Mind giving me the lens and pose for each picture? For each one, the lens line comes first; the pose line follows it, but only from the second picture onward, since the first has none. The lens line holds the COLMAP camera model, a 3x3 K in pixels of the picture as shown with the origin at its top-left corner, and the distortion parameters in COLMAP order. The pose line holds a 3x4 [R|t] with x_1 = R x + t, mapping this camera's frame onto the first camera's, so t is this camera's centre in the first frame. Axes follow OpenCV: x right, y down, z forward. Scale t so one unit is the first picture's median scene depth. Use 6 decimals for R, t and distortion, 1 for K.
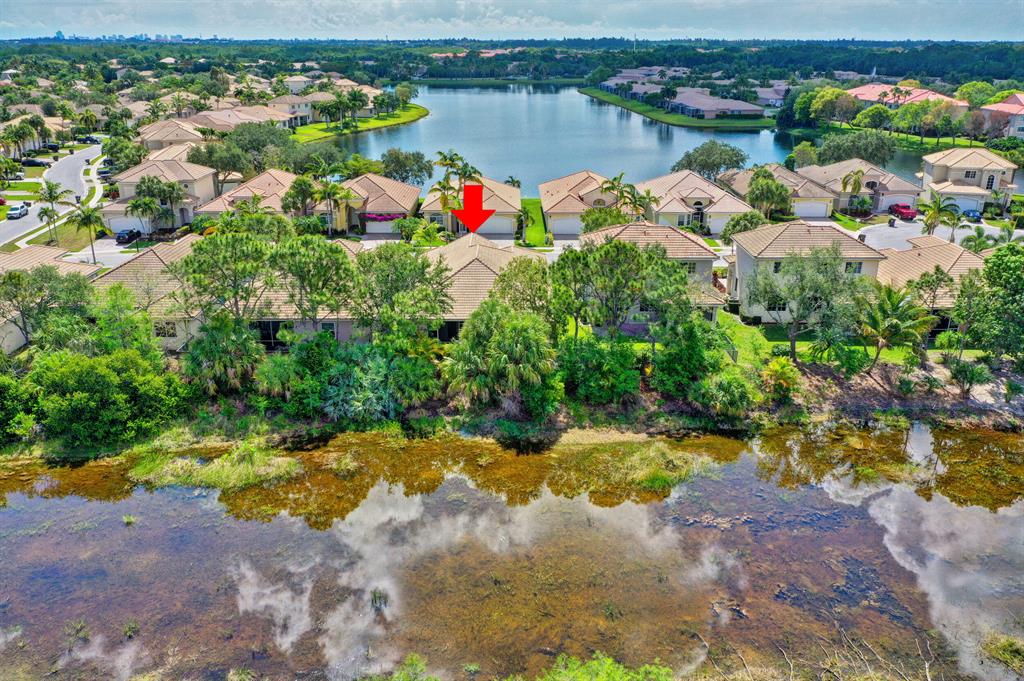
lens RADIAL K [[805.3, 0, 511.7], [0, 805.3, 334.1], [0, 0, 1]] dist [-0.008833, 0.008515]
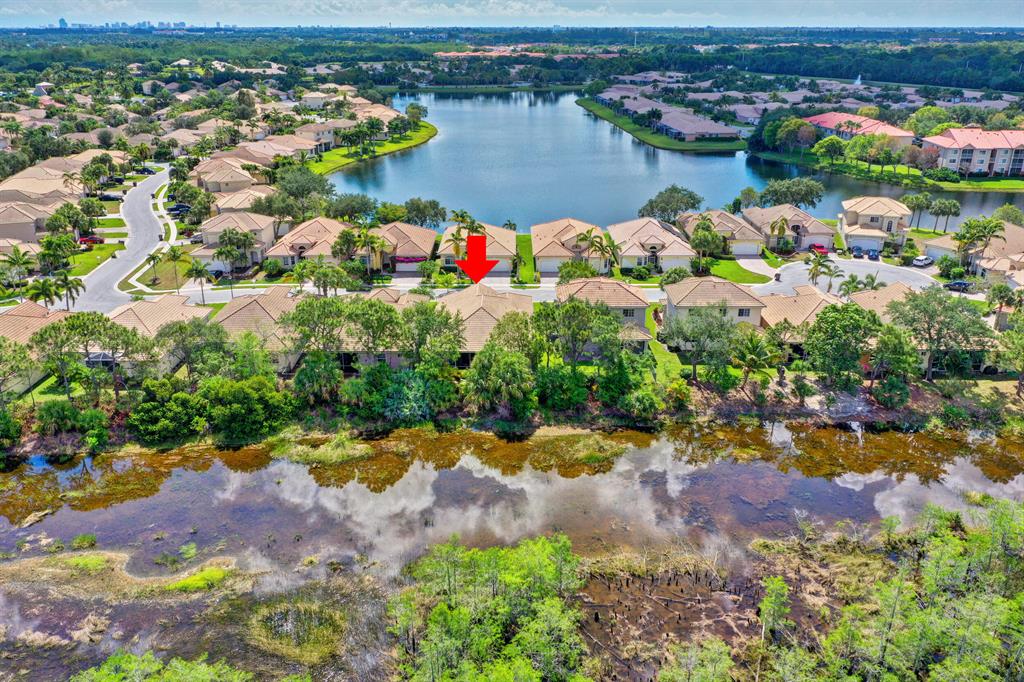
lens RADIAL K [[805.3, 0, 511.7], [0, 805.3, 334.6], [0, 0, 1]] dist [-0.008833, 0.008515]
pose [[0.999987, -0.000907, -0.005058, 0.011324], [0.000988, 0.999872, 0.015979, -0.043685], [0.005043, -0.015984, 0.999860, -0.288062]]
